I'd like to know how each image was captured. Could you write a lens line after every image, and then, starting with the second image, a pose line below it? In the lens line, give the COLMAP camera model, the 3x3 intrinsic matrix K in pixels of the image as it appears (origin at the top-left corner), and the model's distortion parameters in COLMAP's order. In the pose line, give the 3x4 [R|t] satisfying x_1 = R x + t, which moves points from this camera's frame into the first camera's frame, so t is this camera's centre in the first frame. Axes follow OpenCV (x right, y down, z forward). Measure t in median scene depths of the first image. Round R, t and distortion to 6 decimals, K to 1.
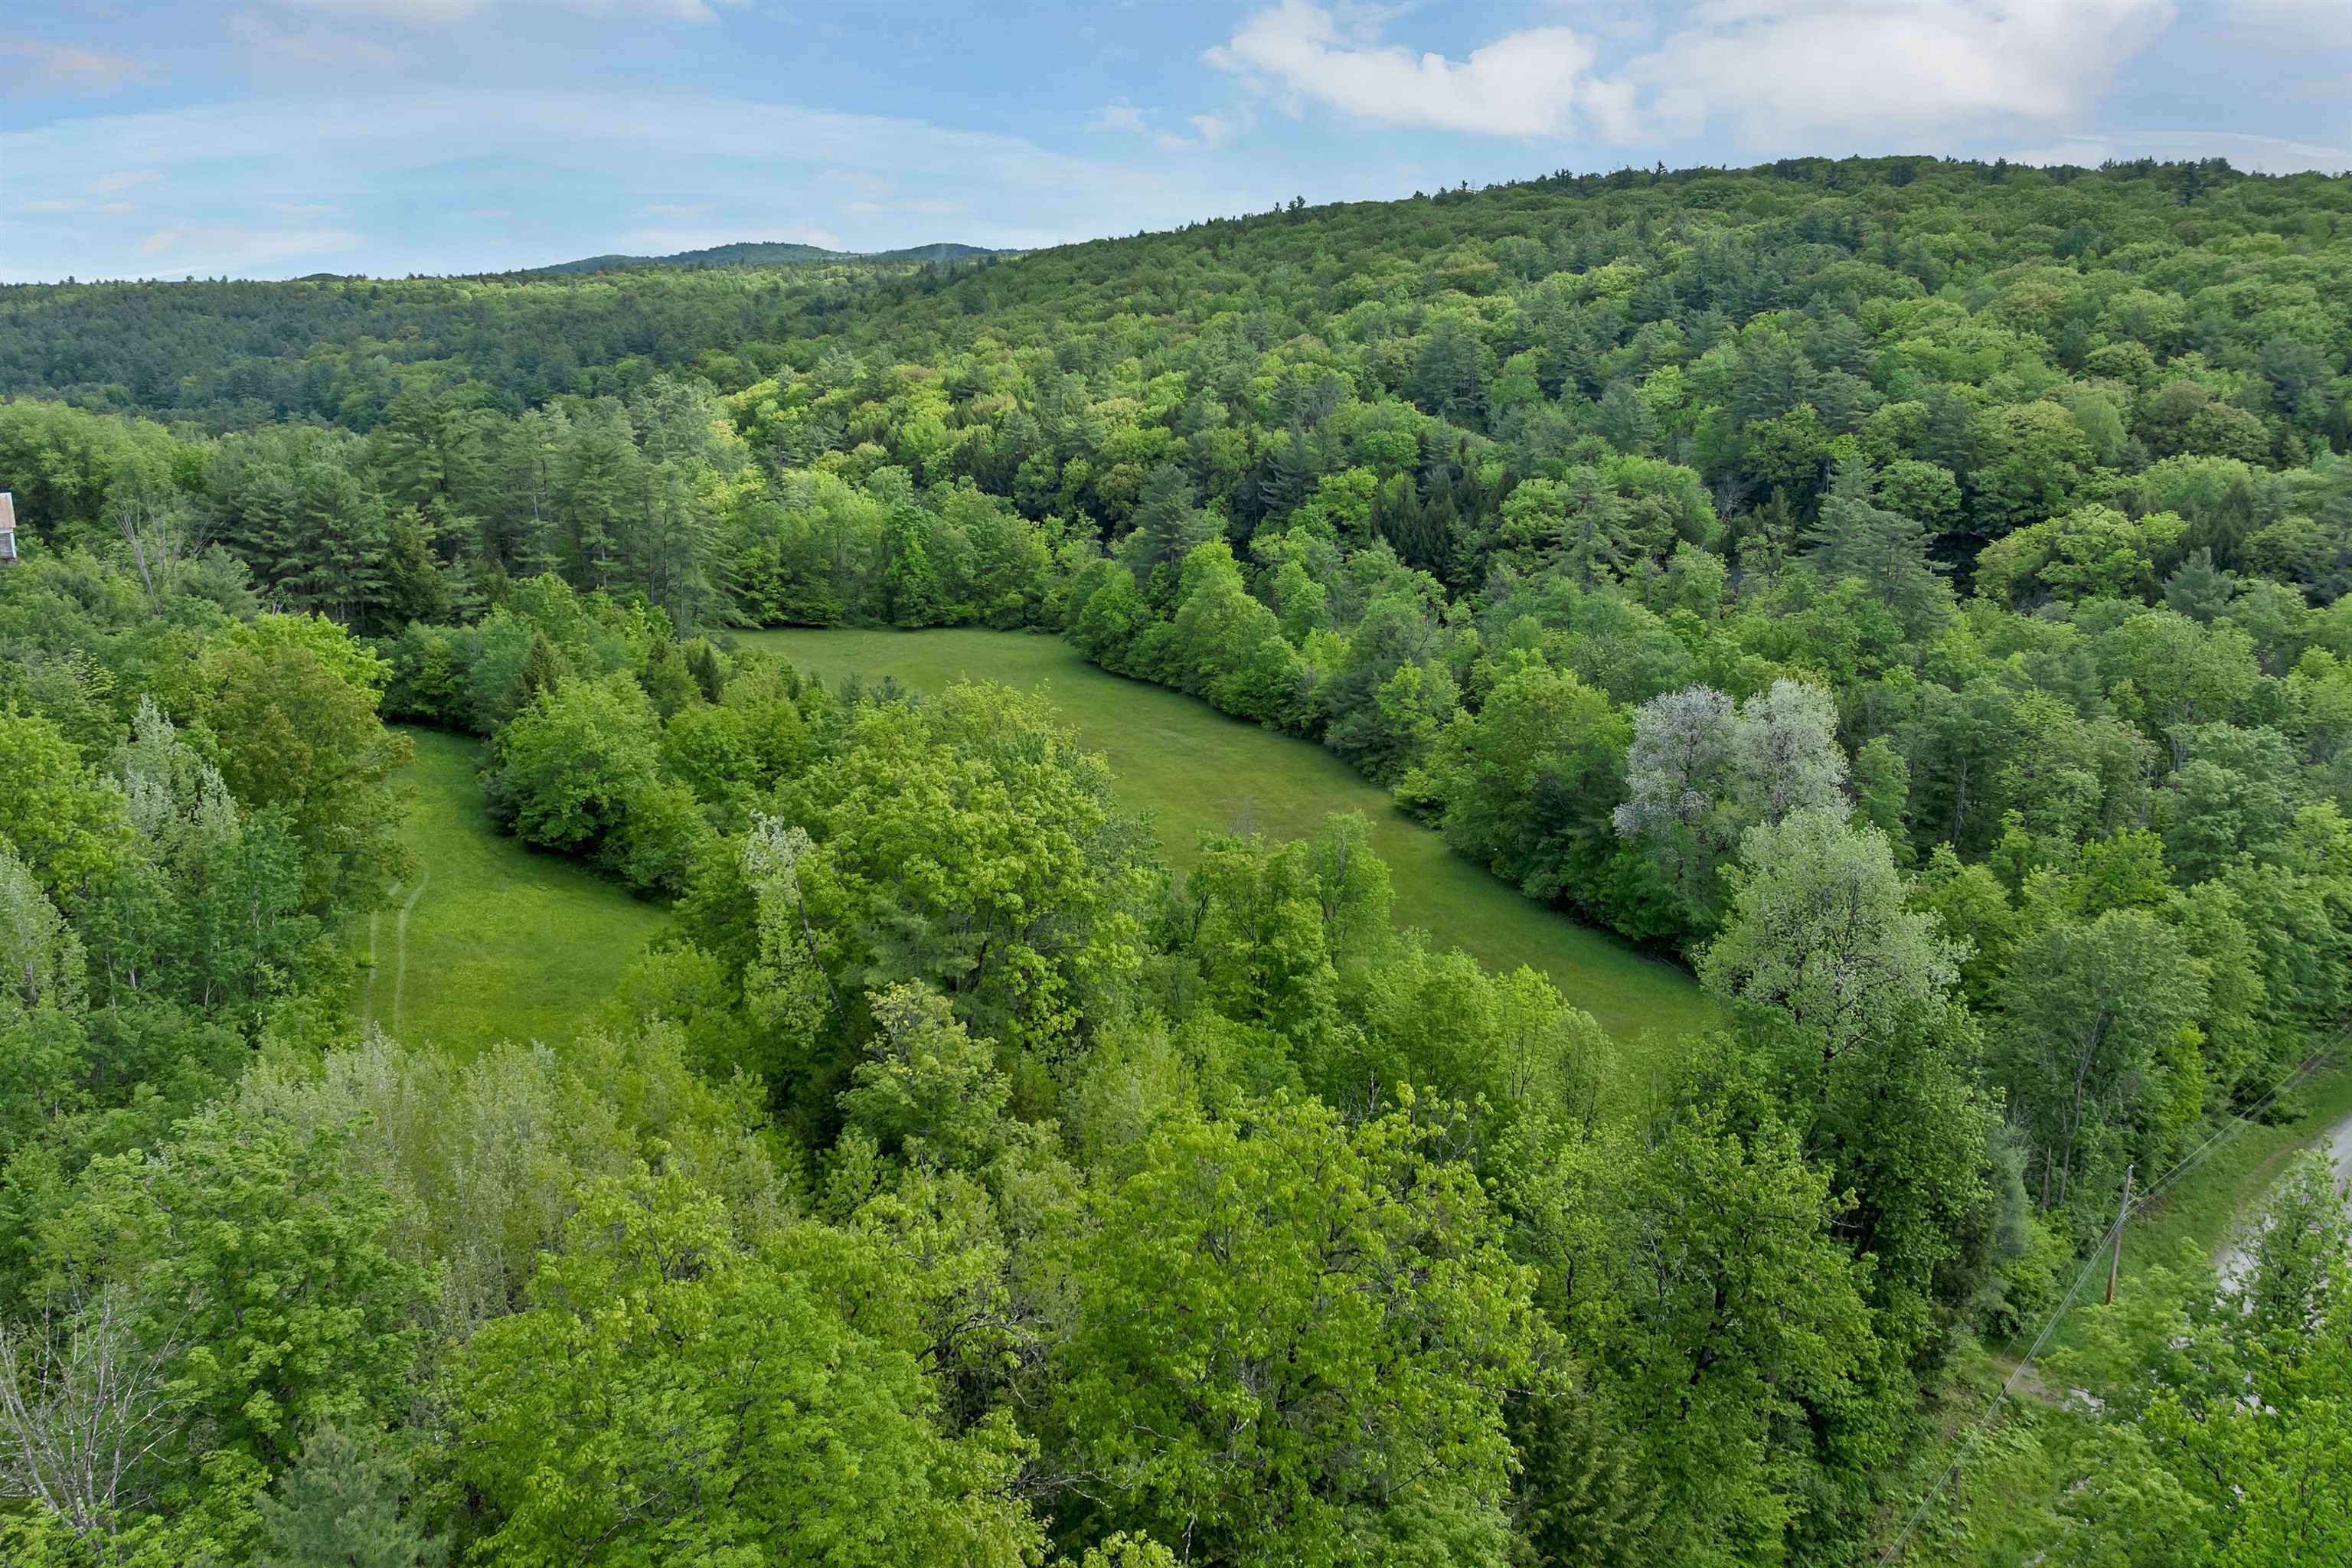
lens RADIAL K [[1689.9, 0, 1180.6], [0, 1689.9, 747.5], [0, 0, 1]] dist [-0.033573, -0.009149]
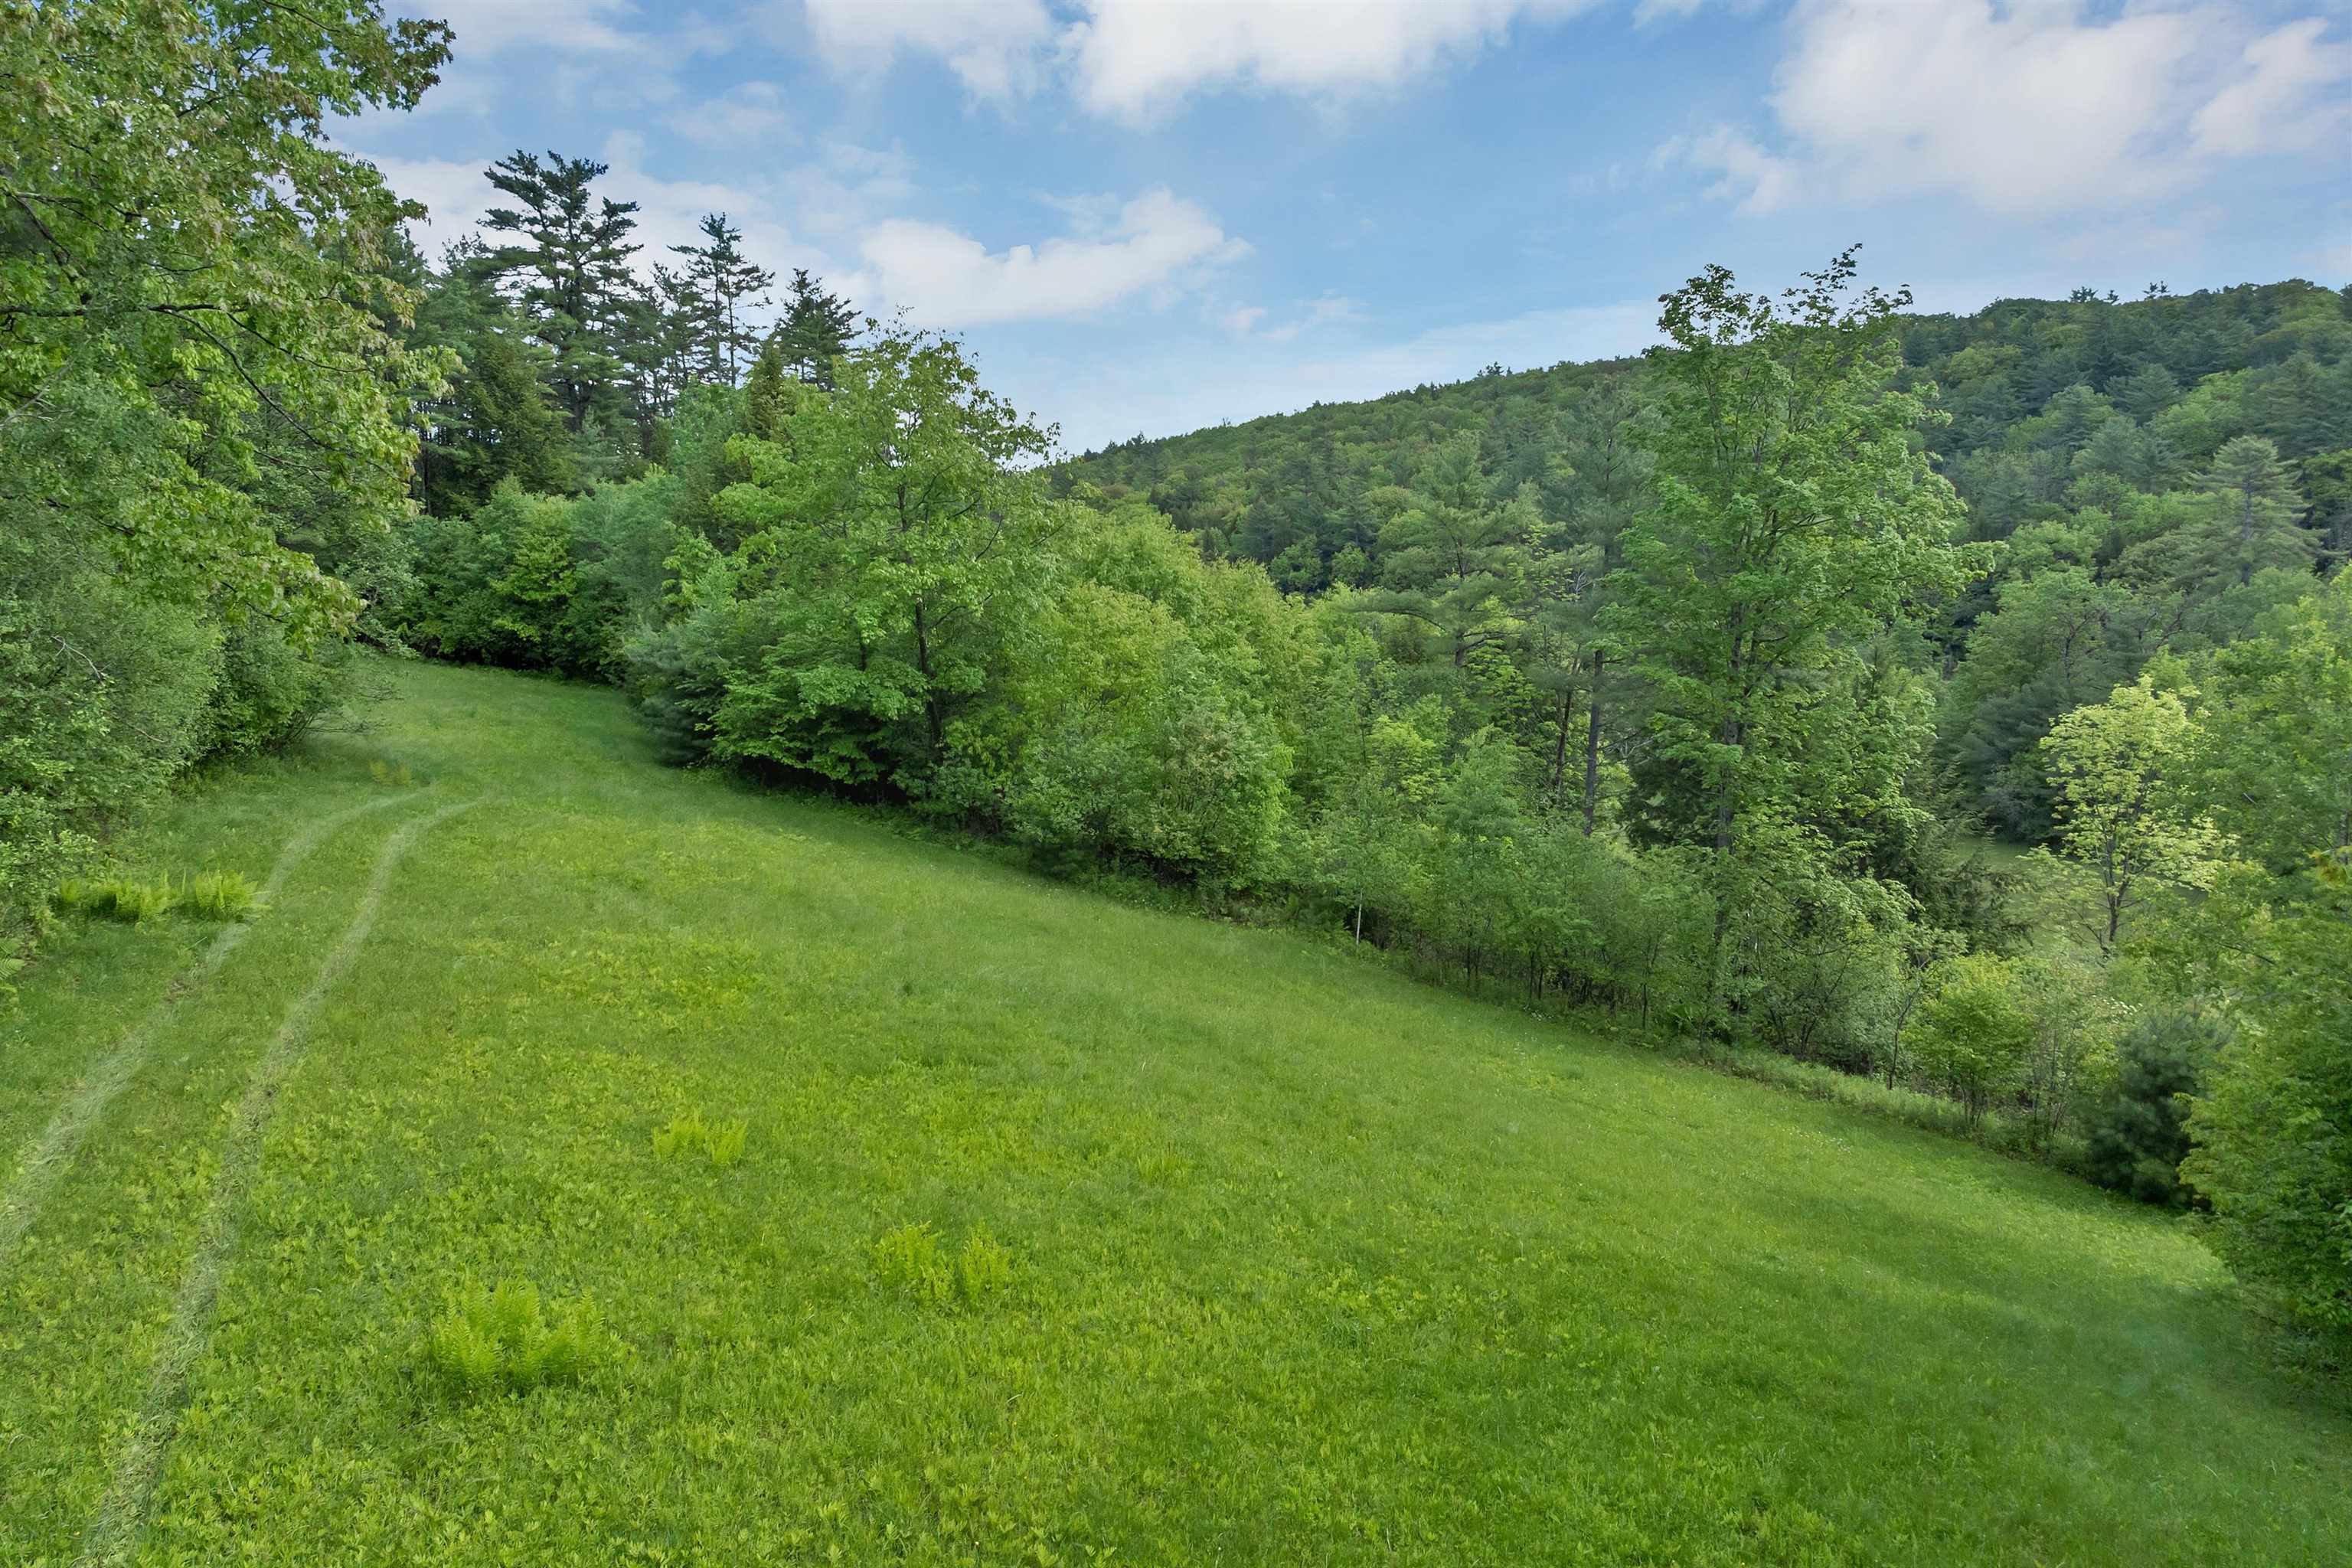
lens RADIAL K [[1676.2, 0, 1200.8], [0, 1676.2, 742.6], [0, 0, 1]] dist [-0.041780, 0.004687]
pose [[0.999237, 0.011695, -0.037272, -0.142993], [-0.017345, 0.987748, -0.155089, 0.061627], [0.035001, 0.155617, 0.987197, 0.329678]]
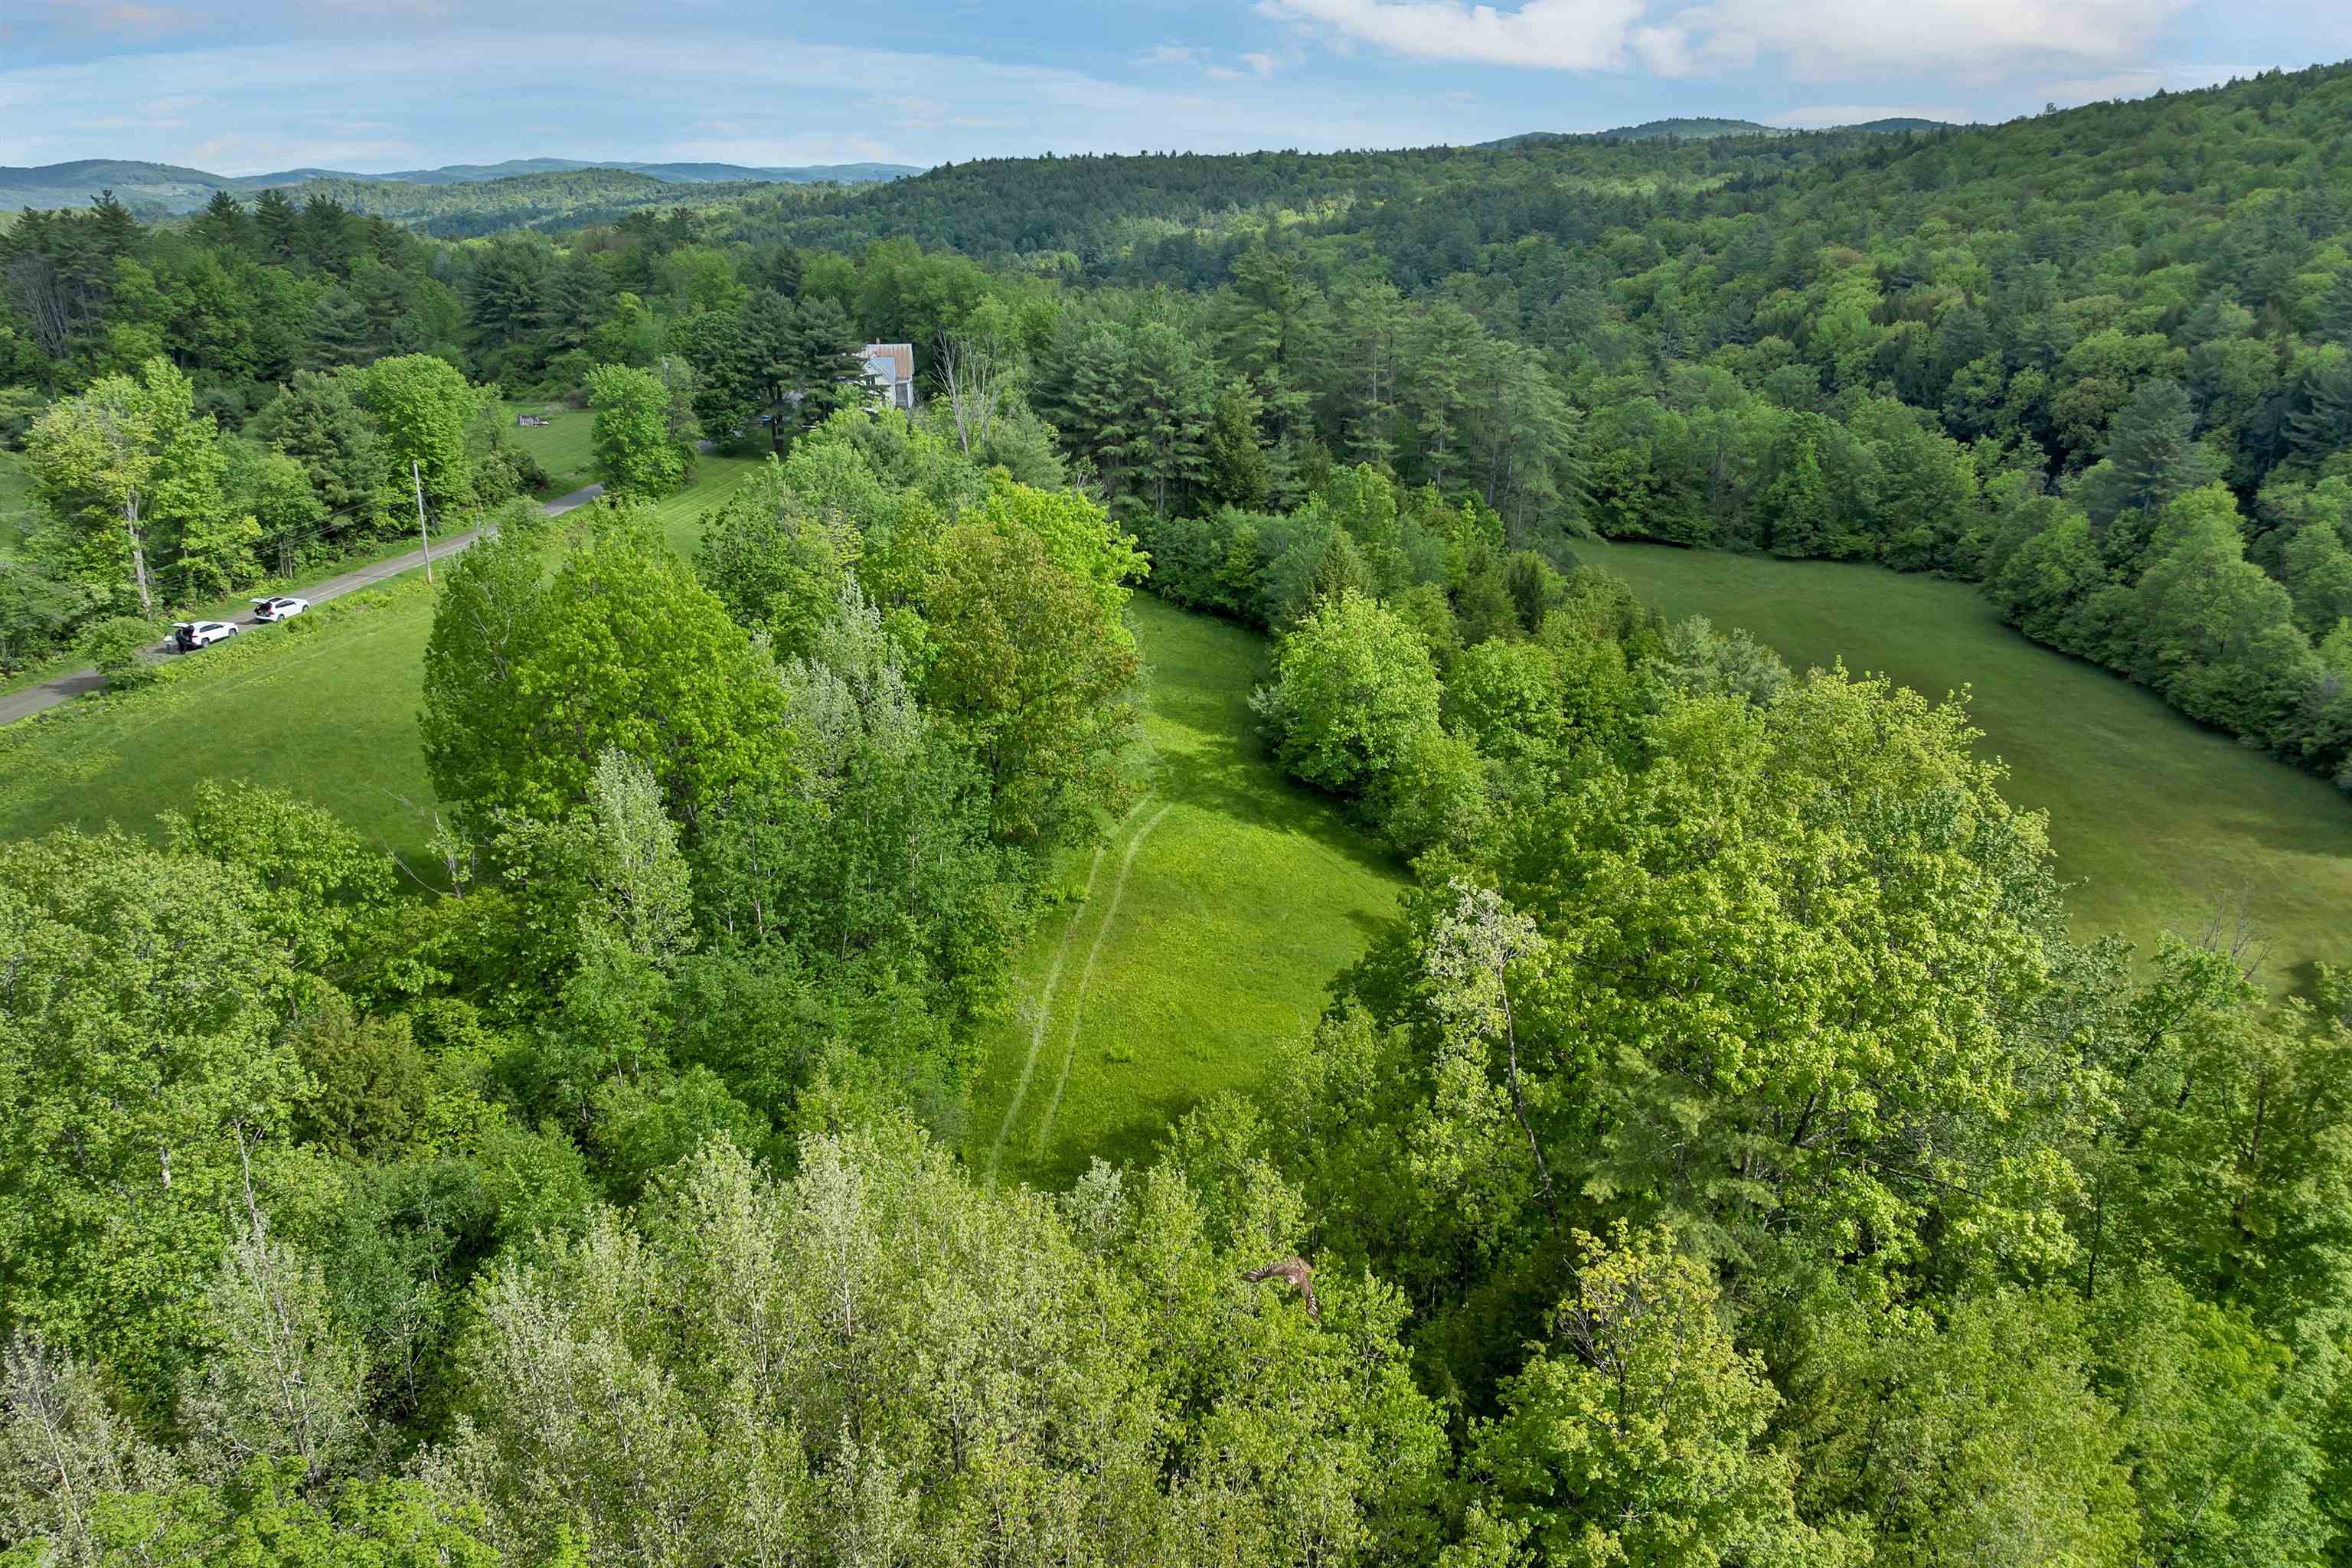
lens RADIAL K [[1698.5, 0, 1192.4], [0, 1698.5, 874.3], [0, 0, 1]] dist [-0.039319, 0.000701]
pose [[0.876271, 0.179454, -0.447152, -0.015043], [-0.120303, 0.980147, 0.157605, -0.013997], [0.466557, -0.084311, 0.880463, 0.105790]]
